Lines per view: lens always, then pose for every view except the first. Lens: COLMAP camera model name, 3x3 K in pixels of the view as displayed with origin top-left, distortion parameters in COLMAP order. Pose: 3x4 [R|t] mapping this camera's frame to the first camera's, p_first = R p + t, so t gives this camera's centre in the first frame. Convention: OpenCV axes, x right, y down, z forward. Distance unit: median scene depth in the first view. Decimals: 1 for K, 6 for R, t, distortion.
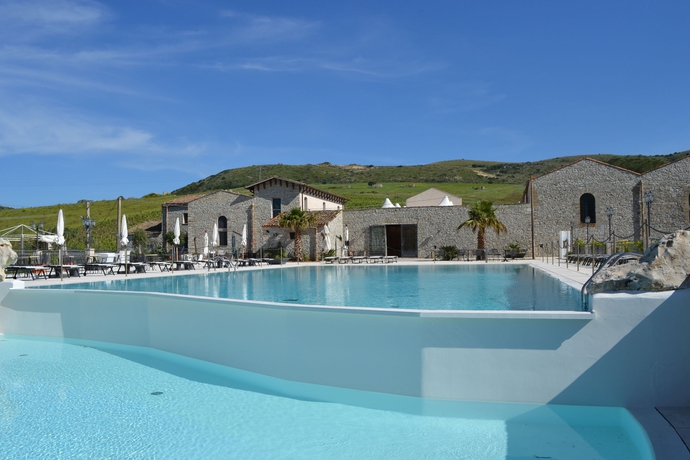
lens RADIAL K [[556.7, 0, 342.6], [0, 556.7, 244.8], [0, 0, 1]] dist [-0.071762, -0.002610]
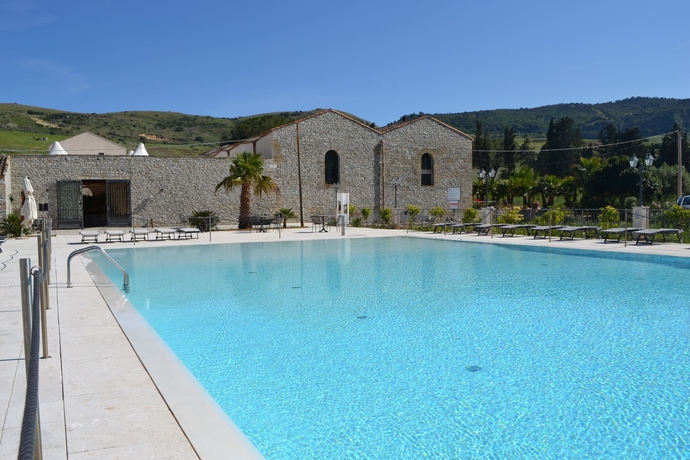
lens RADIAL K [[595.2, 0, 337.5], [0, 595.2, 237.2], [0, 0, 1]] dist [-0.078216, 0.007218]
pose [[0.744074, -0.032752, 0.667294, -0.153196], [-0.003707, 0.998580, 0.053145, -0.004317], [-0.668087, -0.042017, 0.742896, 0.227806]]
